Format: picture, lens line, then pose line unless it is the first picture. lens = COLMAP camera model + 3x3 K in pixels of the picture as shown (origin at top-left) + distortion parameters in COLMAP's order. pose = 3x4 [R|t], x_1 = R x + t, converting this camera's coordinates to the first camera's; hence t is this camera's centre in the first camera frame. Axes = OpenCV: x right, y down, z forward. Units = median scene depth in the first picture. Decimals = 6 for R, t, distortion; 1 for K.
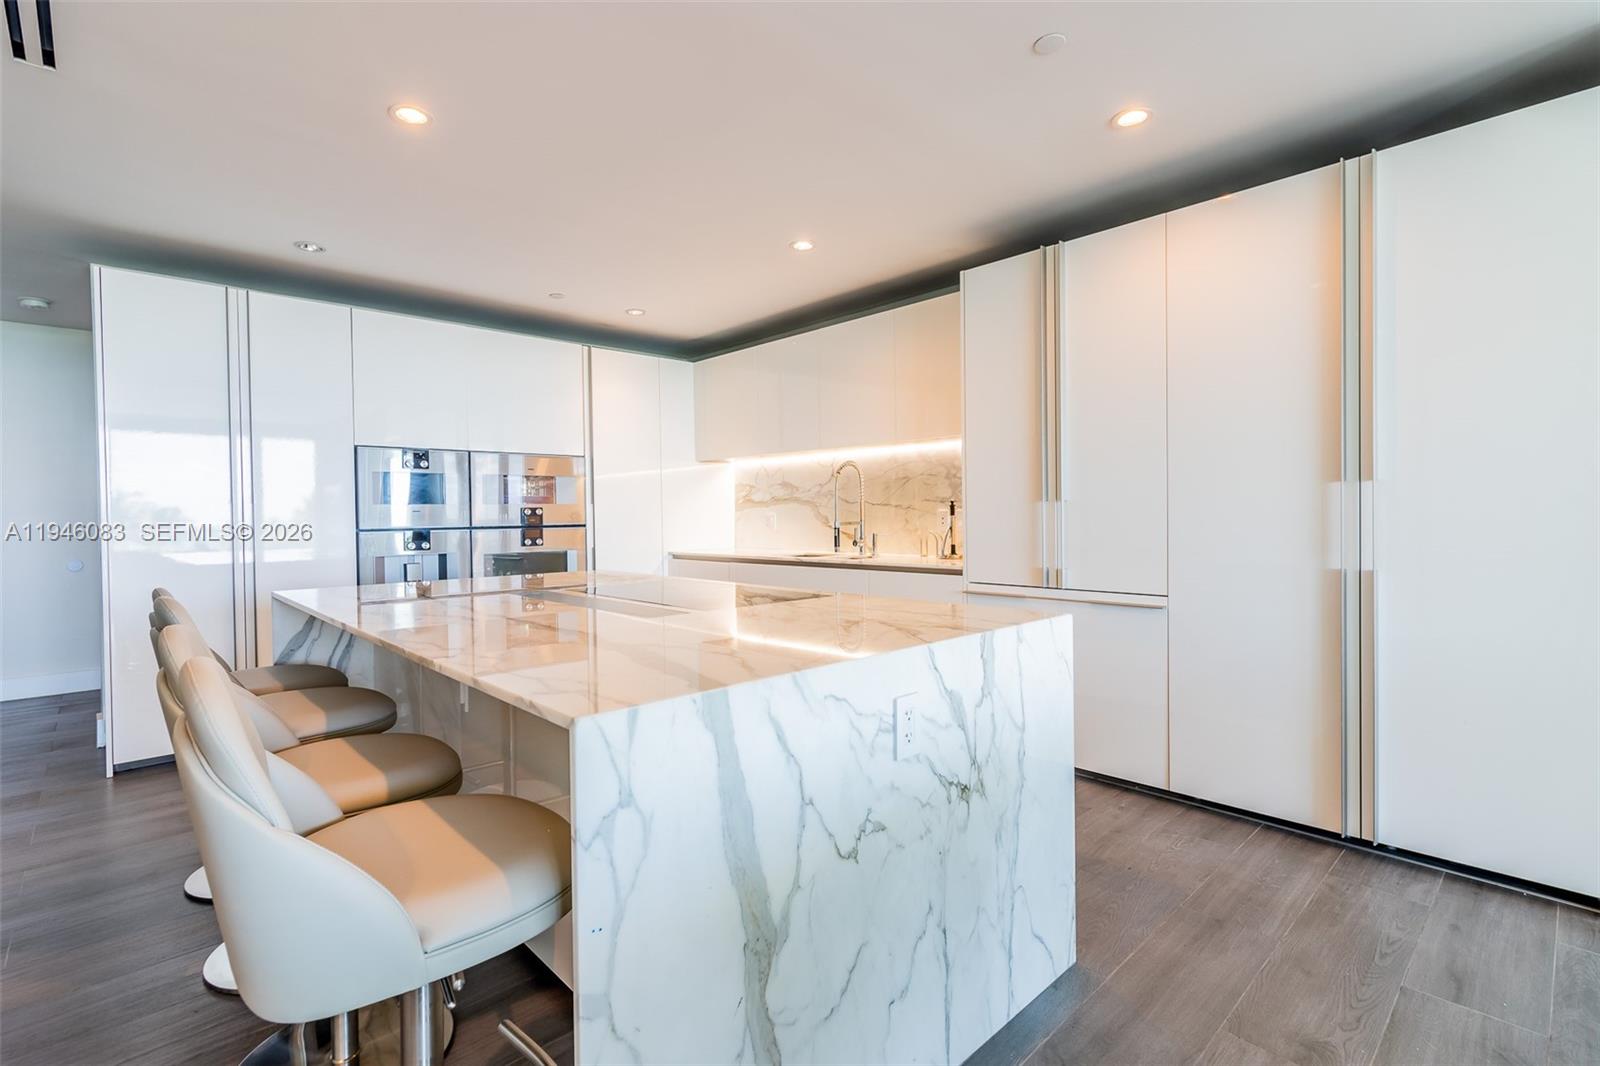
lens RADIAL K [[743.5, 0, 803.3], [0, 743.5, 530.3], [0, 0, 1]] dist [0.001715, 0.000033]
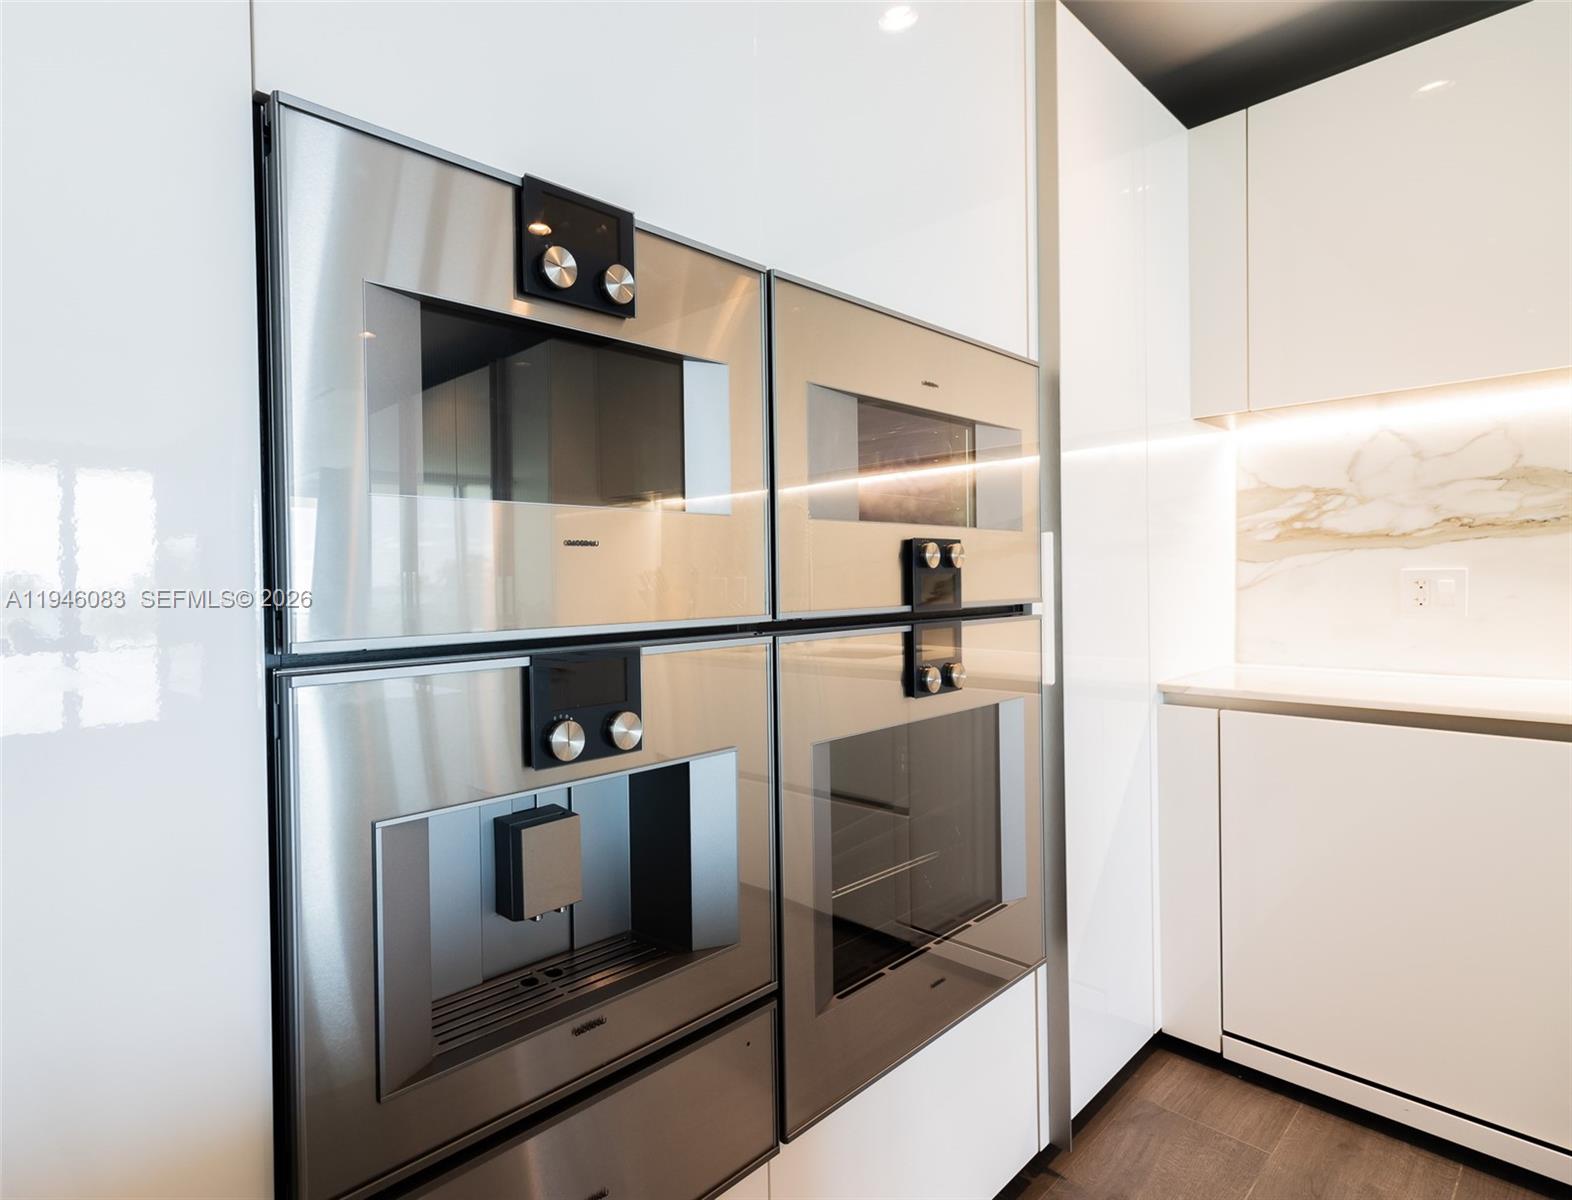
lens RADIAL K [[816.2, 0, 653.2], [0, 816.2, 595.8], [0, 0, 1]] dist [-0.002361, -0.000049]
pose [[0.999002, -0.003813, -0.044505, -0.417694], [0.003553, 0.999976, -0.005919, -0.009739], [0.044527, 0.005755, 0.998992, 0.679825]]
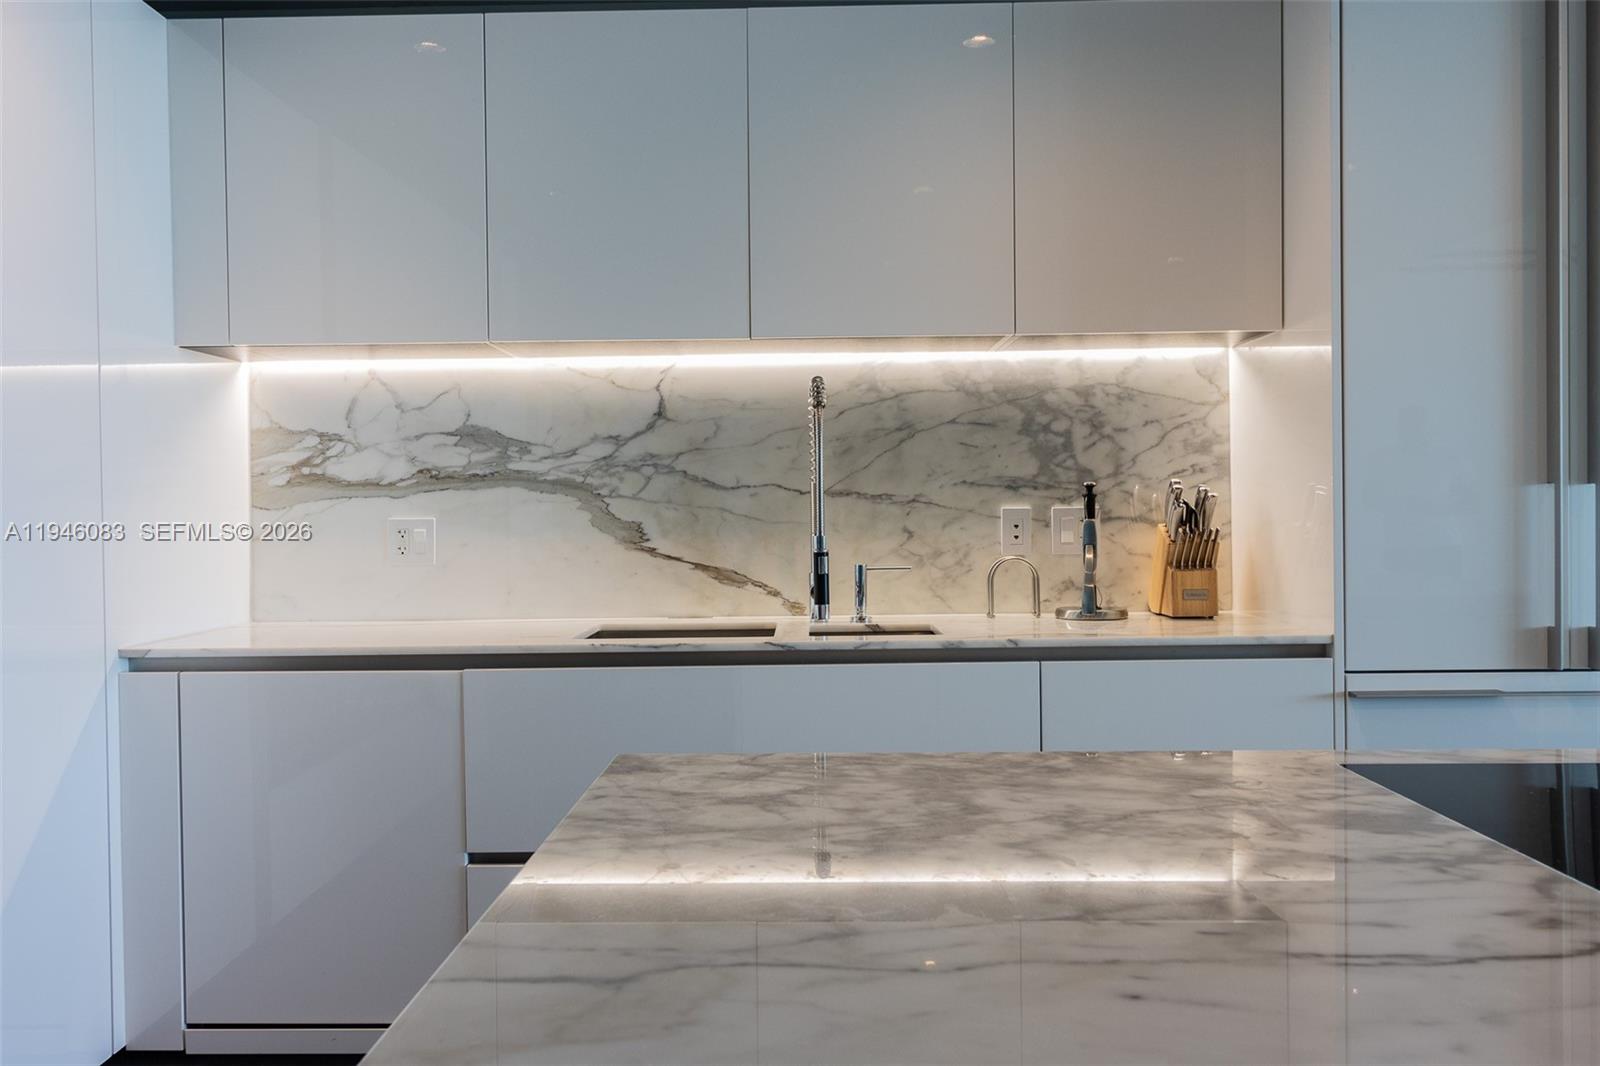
lens RADIAL K [[1275.3, 0, 792.6], [0, 1275.3, 528.4], [0, 0, 1]] dist [0.008424, 0.006626]
pose [[0.703338, -0.004835, 0.710839, -0.375144], [0.019612, 0.999728, -0.012605, -0.007022], [-0.710585, 0.022807, 0.703242, 0.504301]]
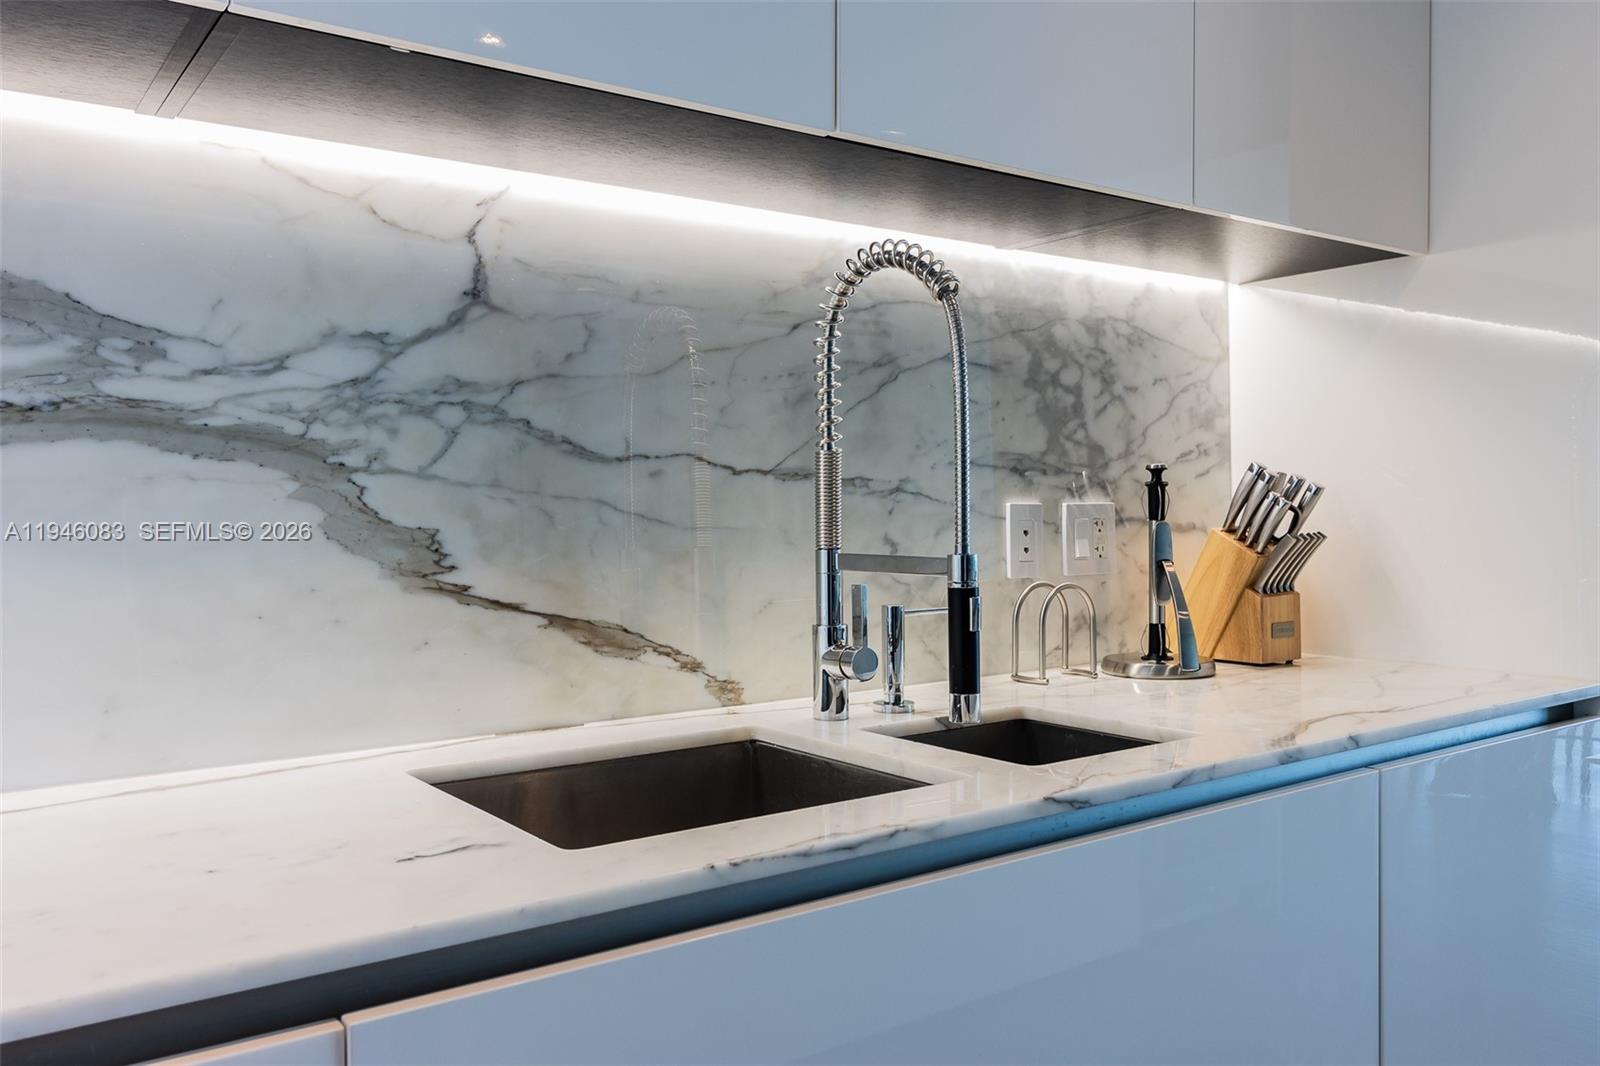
lens RADIAL K [[1275.3, 0, 796.4], [0, 1275.3, 527.7], [0, 0, 1]] dist [0.008424, 0.006626]
pose [[0.143246, -0.003734, 0.989680, -0.246267], [0.029465, 0.999566, -0.000493, -0.017613], [-0.989248, 0.029231, 0.143294, 0.892659]]
